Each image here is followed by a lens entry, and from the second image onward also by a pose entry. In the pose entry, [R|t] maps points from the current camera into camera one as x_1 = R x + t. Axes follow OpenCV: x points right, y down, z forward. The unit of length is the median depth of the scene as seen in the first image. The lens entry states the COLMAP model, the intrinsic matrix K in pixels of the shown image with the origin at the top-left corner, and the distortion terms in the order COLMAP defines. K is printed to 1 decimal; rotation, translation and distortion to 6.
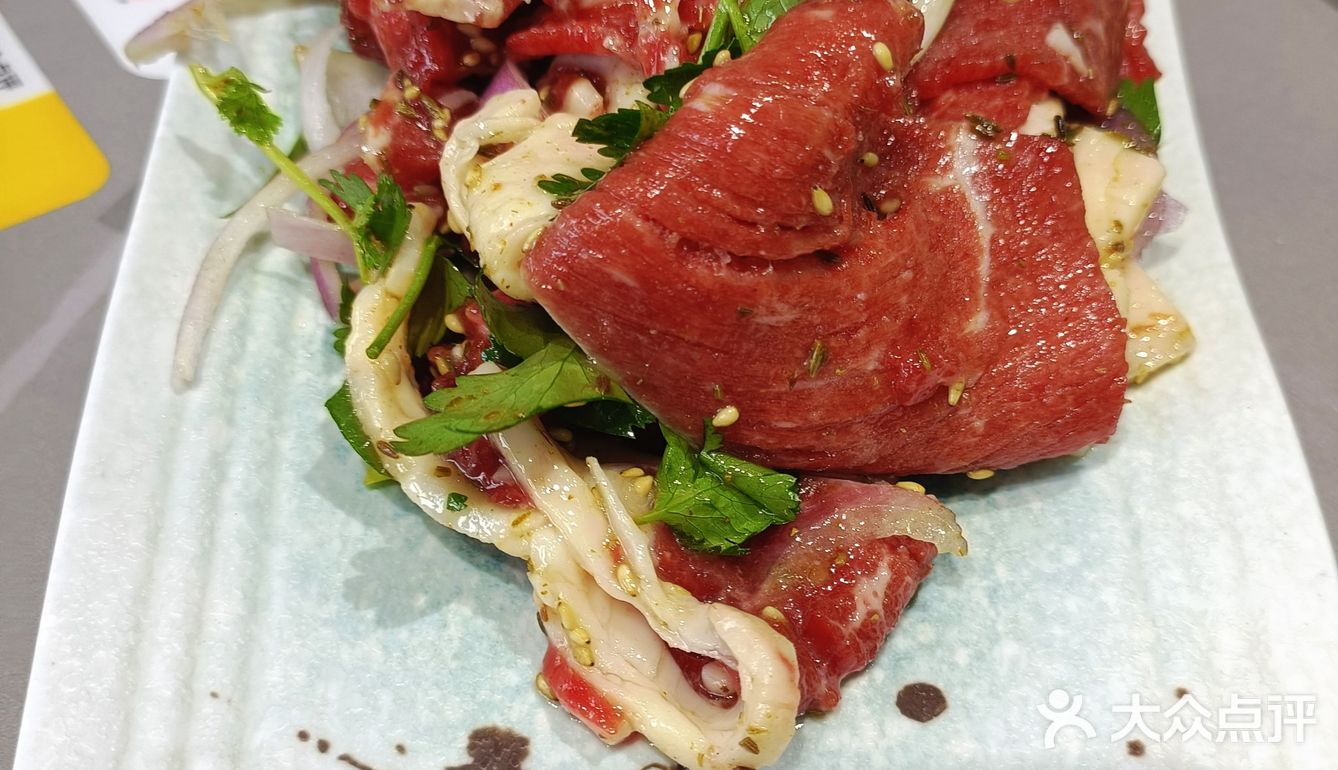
lens RADIAL K [[1152.1, 0, 691.3], [0, 1152.1, 386.9], [0, 0, 1]] dist [0.007073, 0.002350]
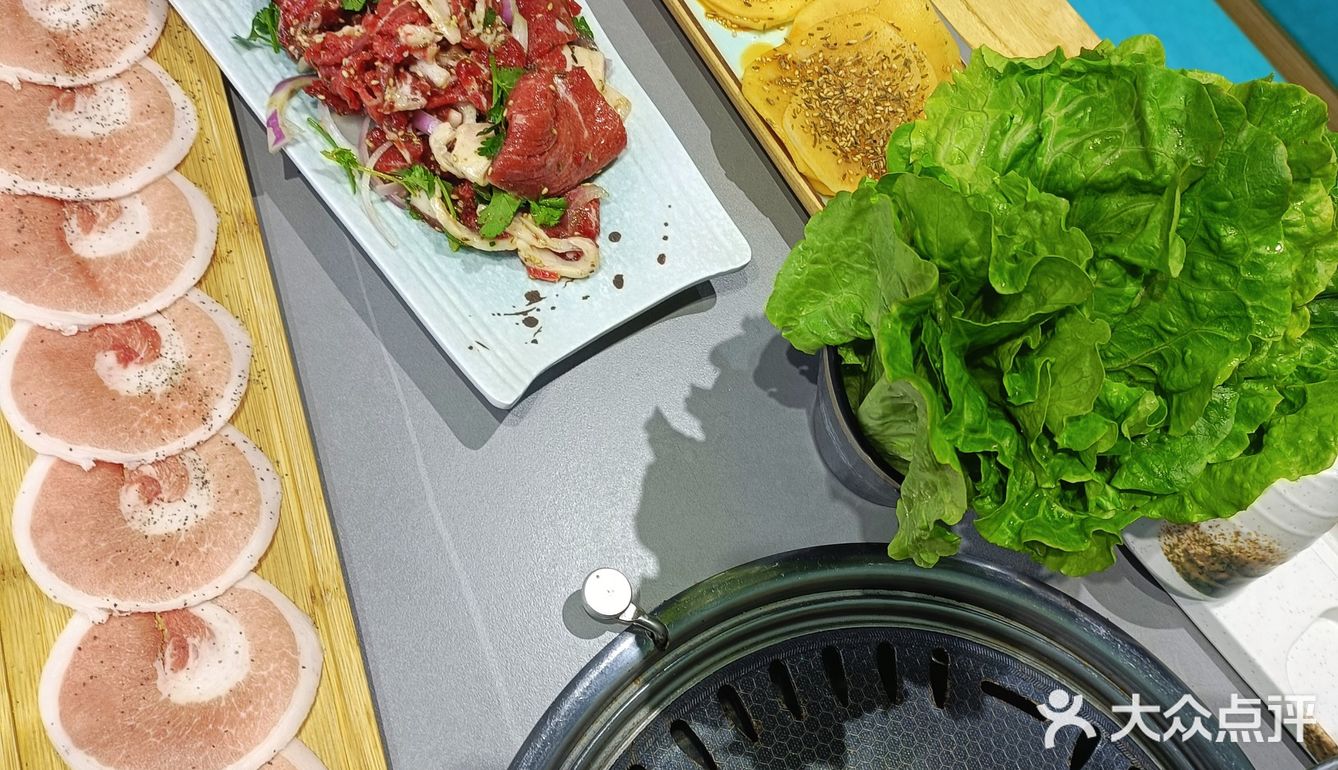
lens RADIAL K [[1152.1, 0, 691.3], [0, 1152.1, 386.9], [0, 0, 1]] dist [0.007073, 0.002350]
pose [[0.794789, -0.490618, 0.357217, -1.205308], [0.325720, 0.841495, 0.431037, -0.870543], [-0.512071, -0.226231, 0.828615, -2.403827]]
